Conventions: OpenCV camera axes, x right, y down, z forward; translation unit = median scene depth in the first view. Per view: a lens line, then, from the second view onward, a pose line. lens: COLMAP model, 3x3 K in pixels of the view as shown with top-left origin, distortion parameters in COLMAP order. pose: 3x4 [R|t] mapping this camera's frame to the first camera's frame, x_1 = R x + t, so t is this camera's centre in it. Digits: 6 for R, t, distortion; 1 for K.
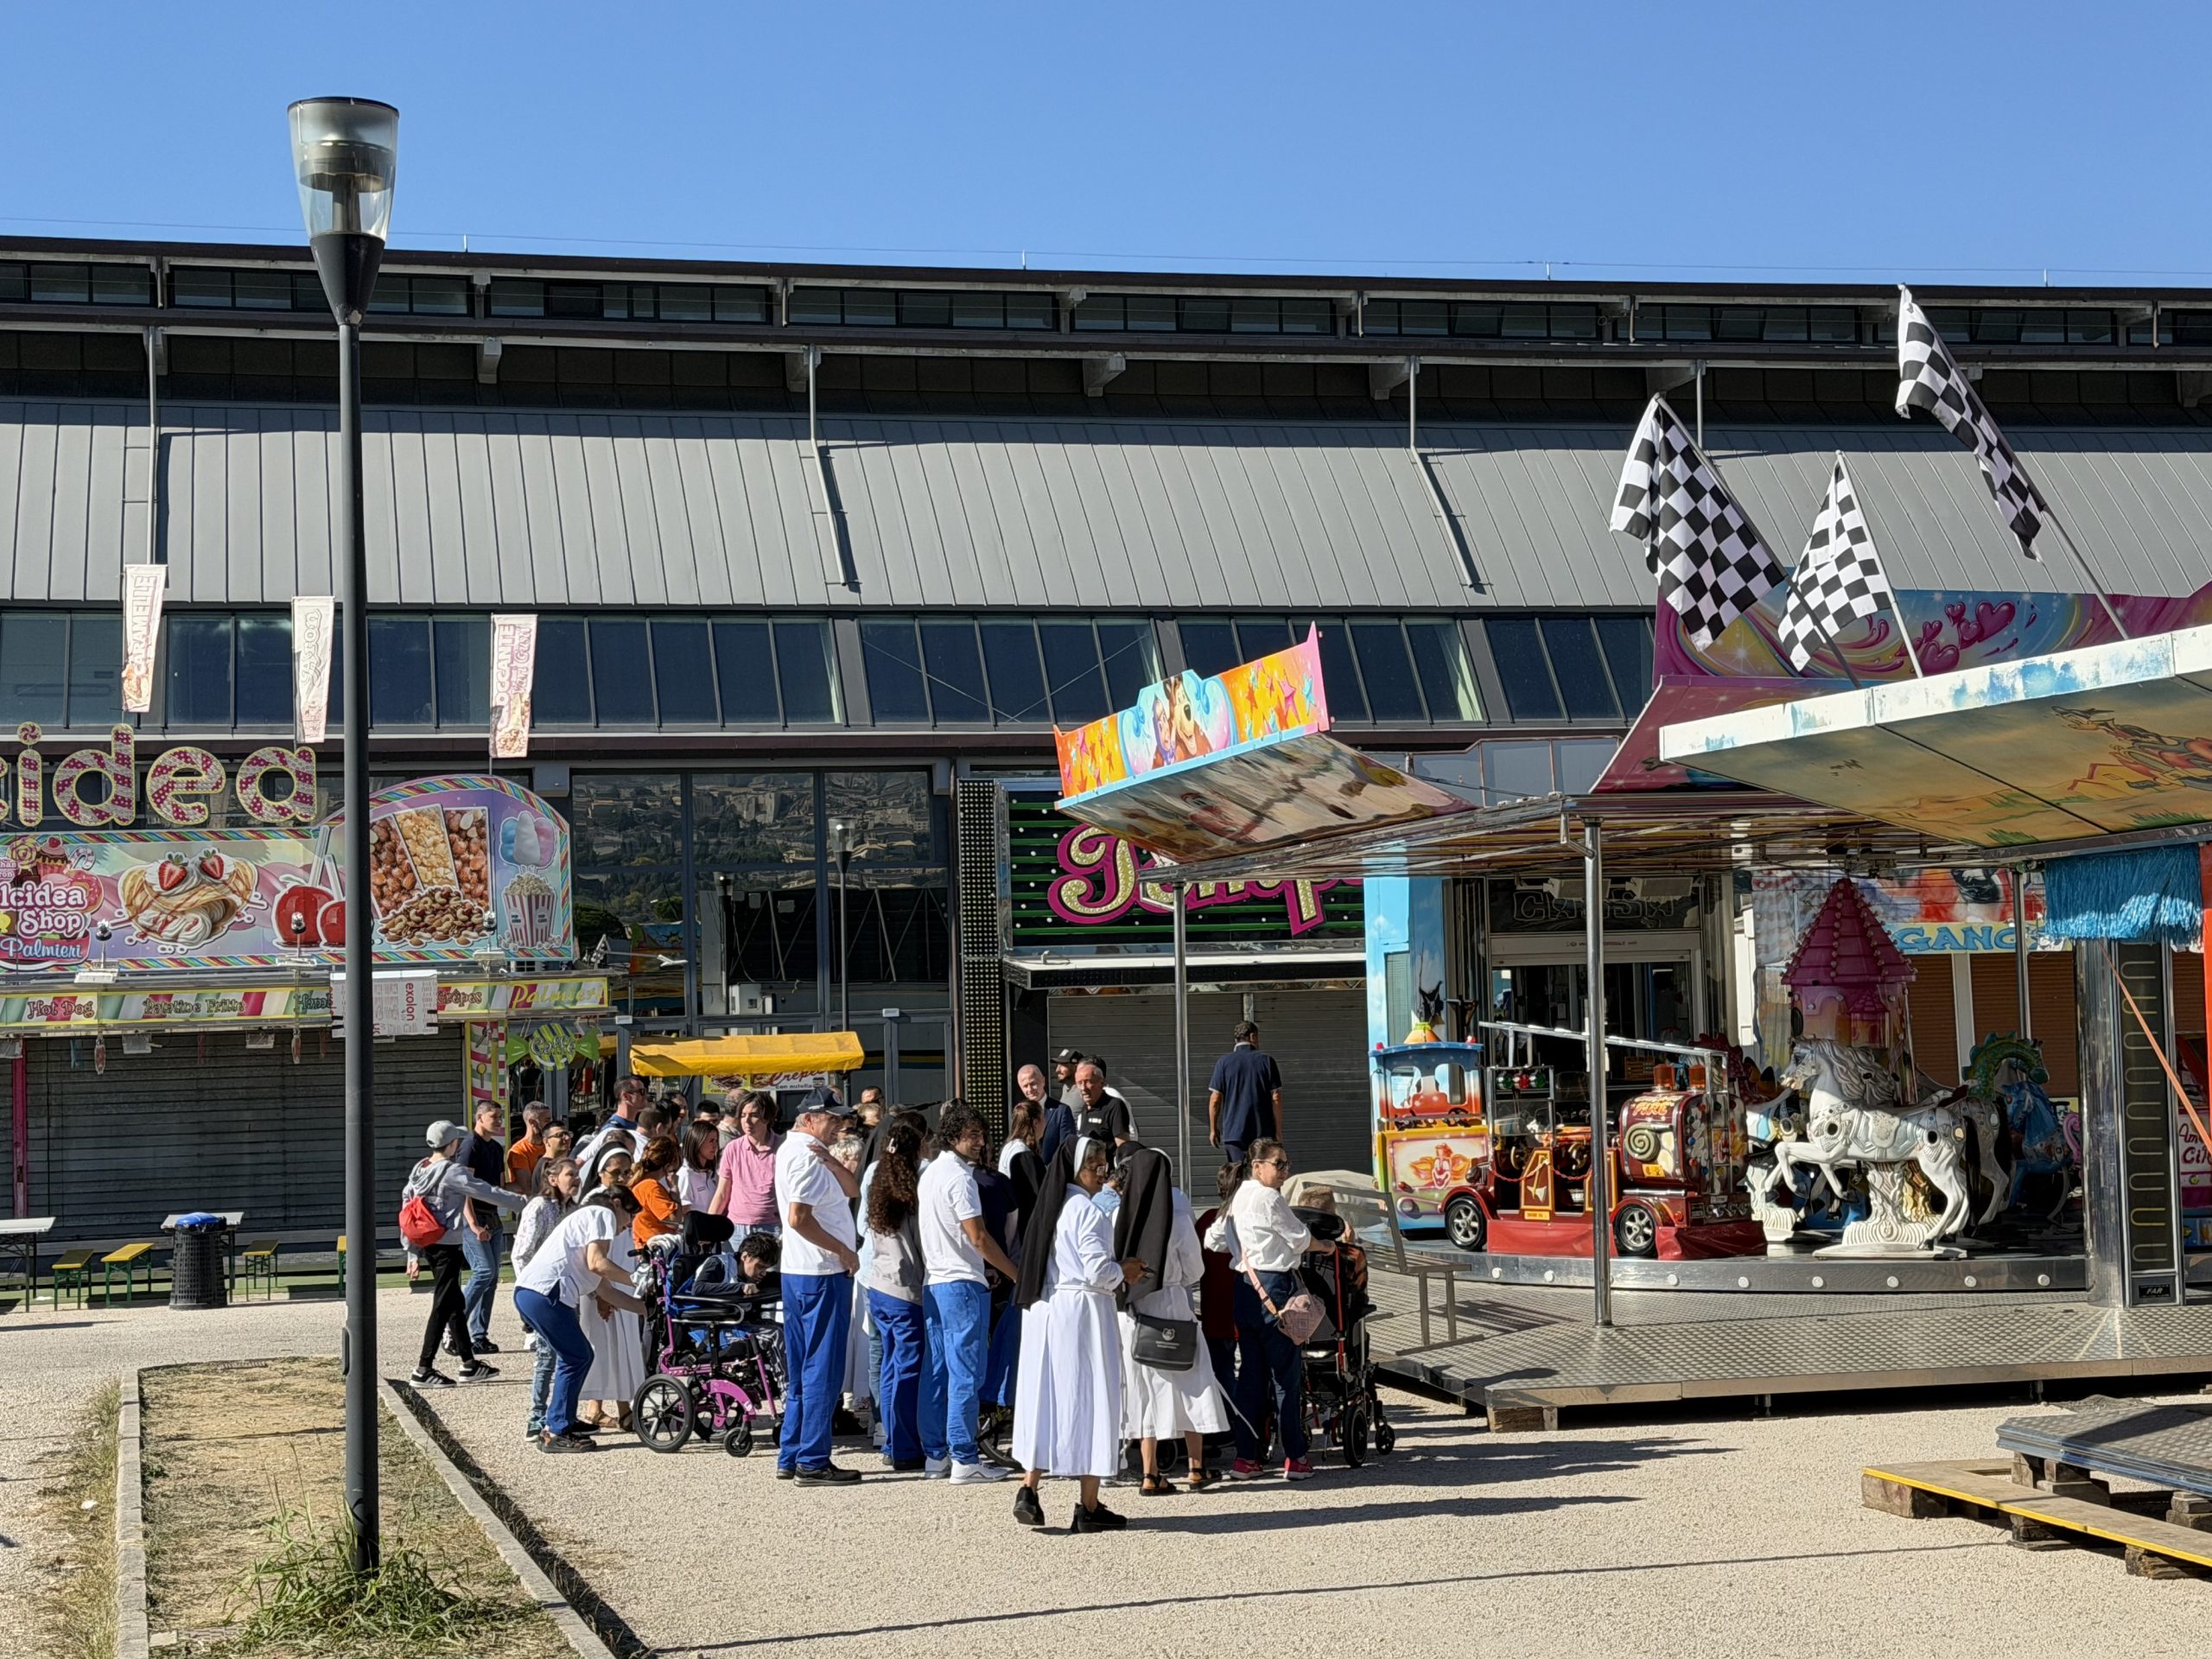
lens RADIAL K [[3666.1, 0, 1106.0], [0, 3666.1, 829.5], [0, 0, 1]] dist [0.117667, -0.091589]
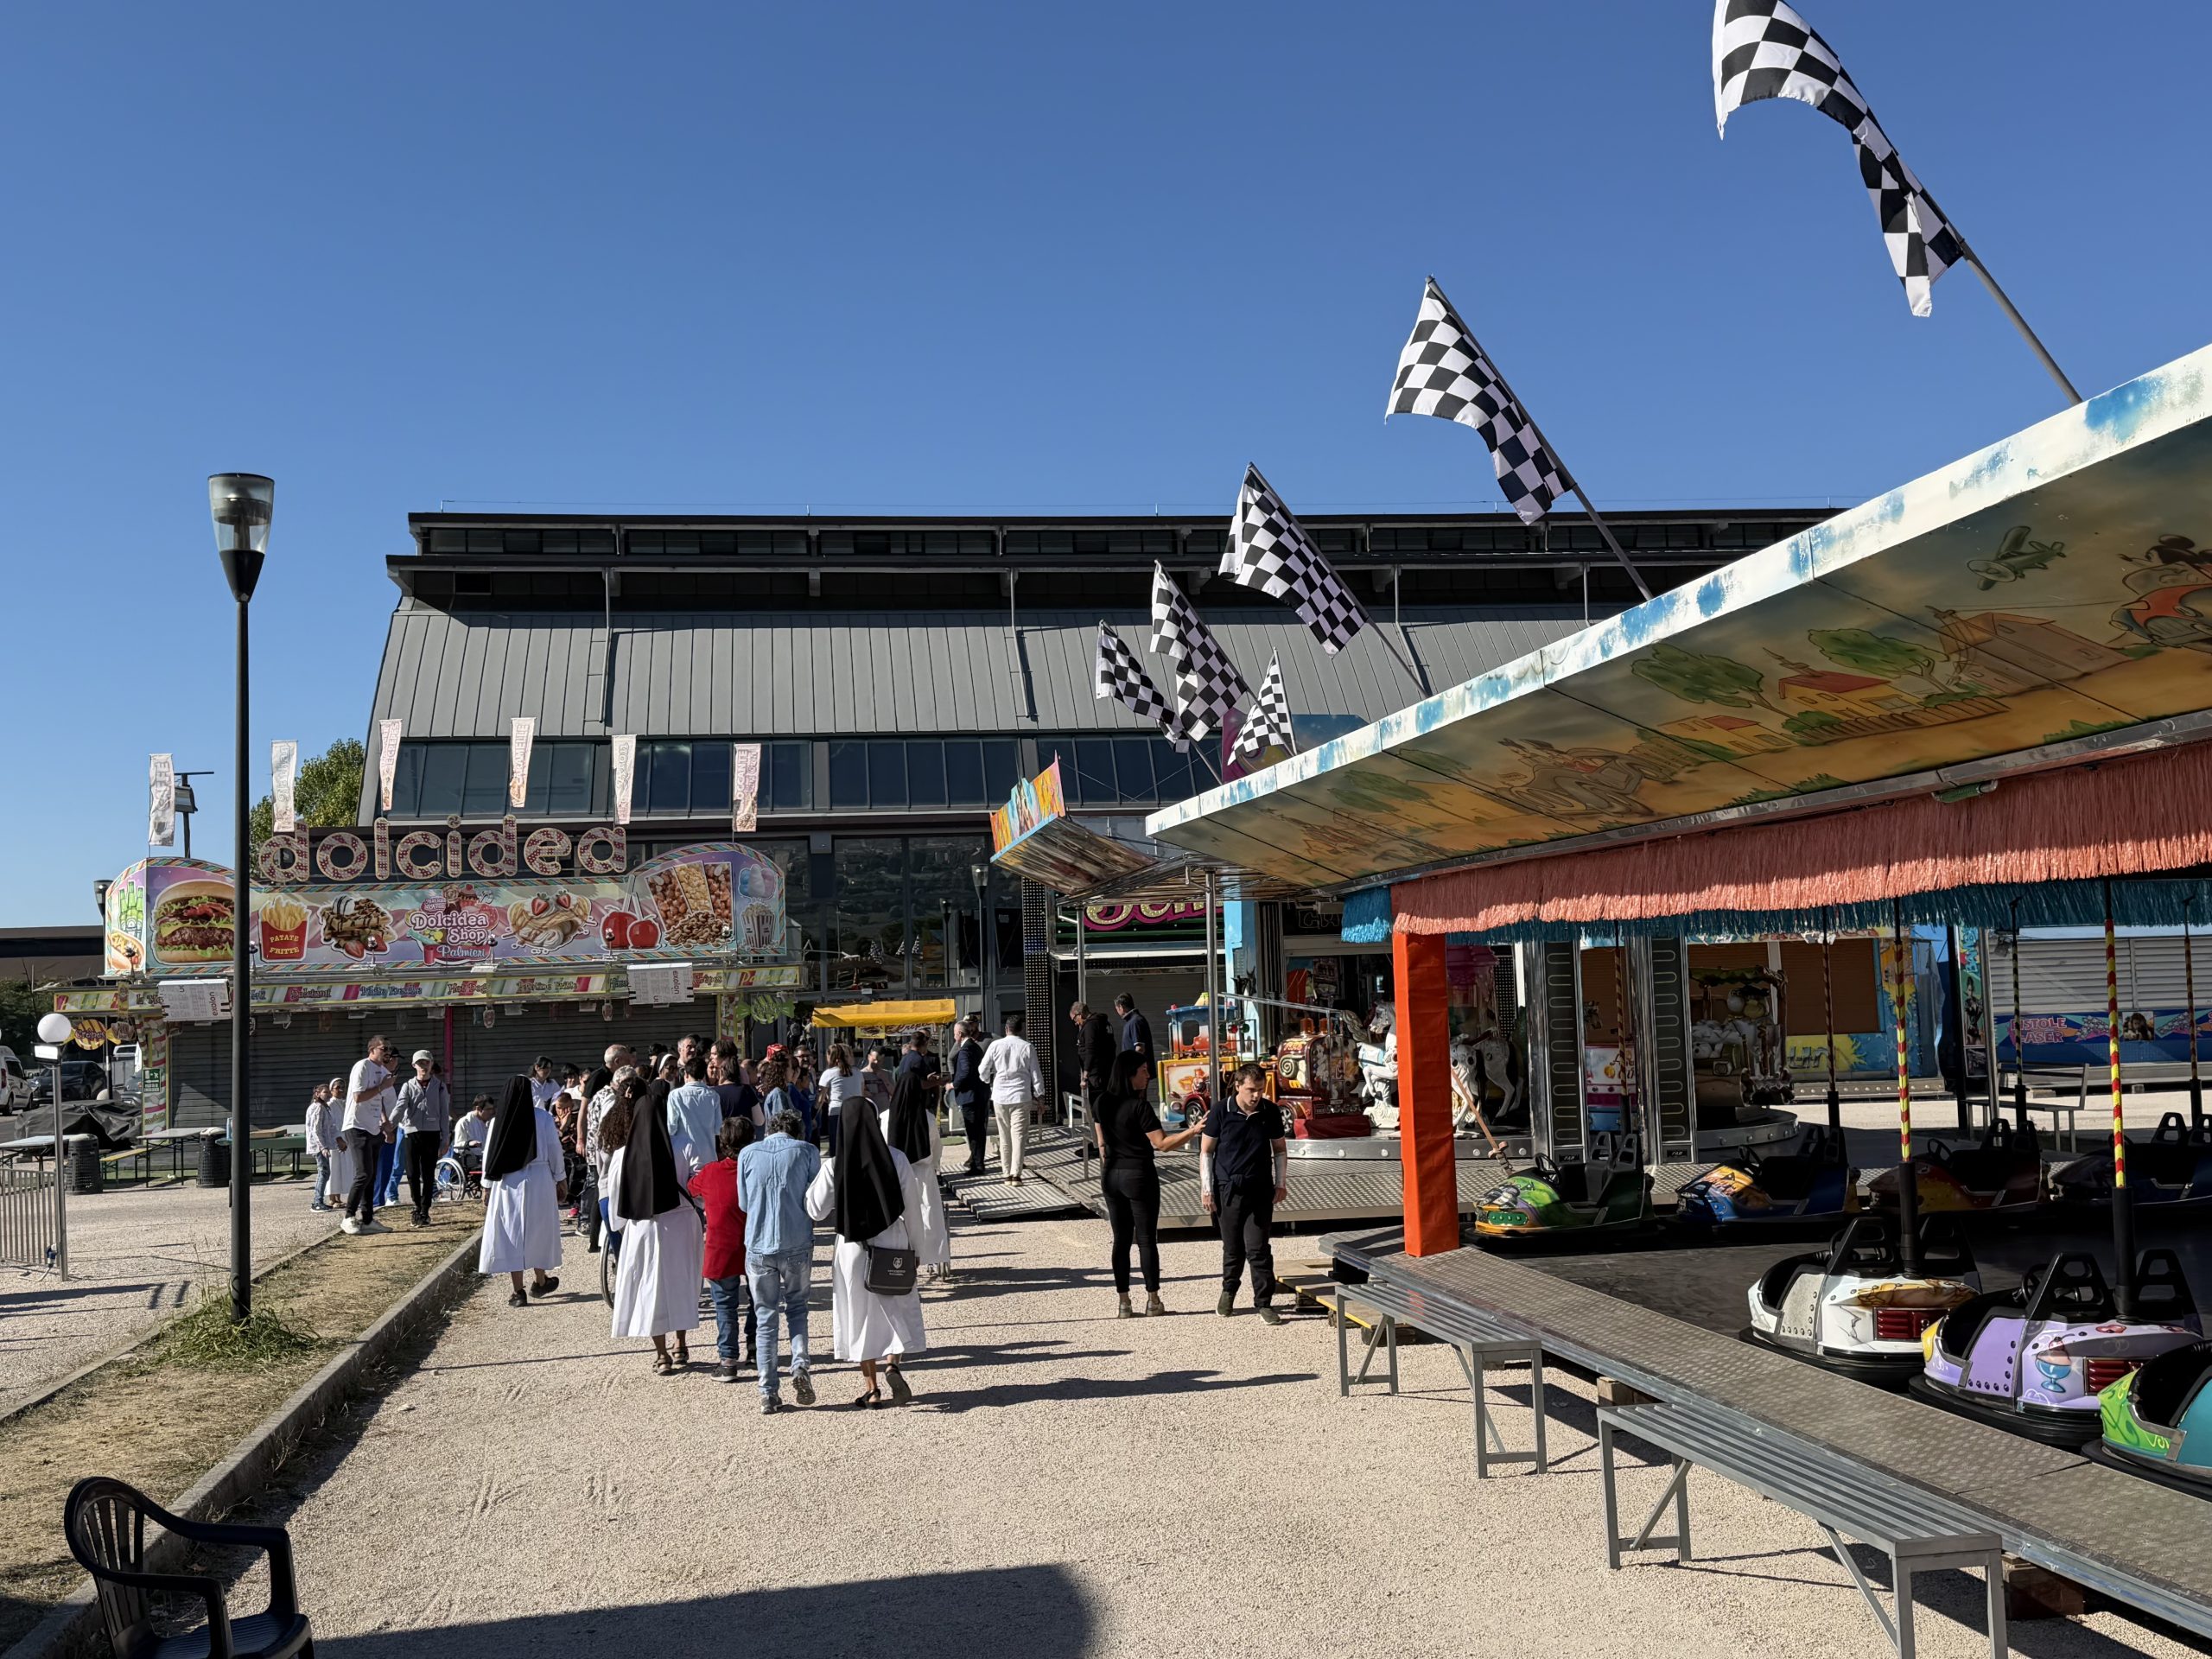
lens RADIAL K [[2366.7, 0, 1106.8], [0, 2366.7, 796.1], [0, 0, 1]] dist [0.108723, 0.000261]
pose [[0.994534, -0.014318, -0.103426, 0.108014], [0.011308, 0.999497, -0.029634, -0.002274], [0.103798, 0.028302, 0.994196, -0.028856]]
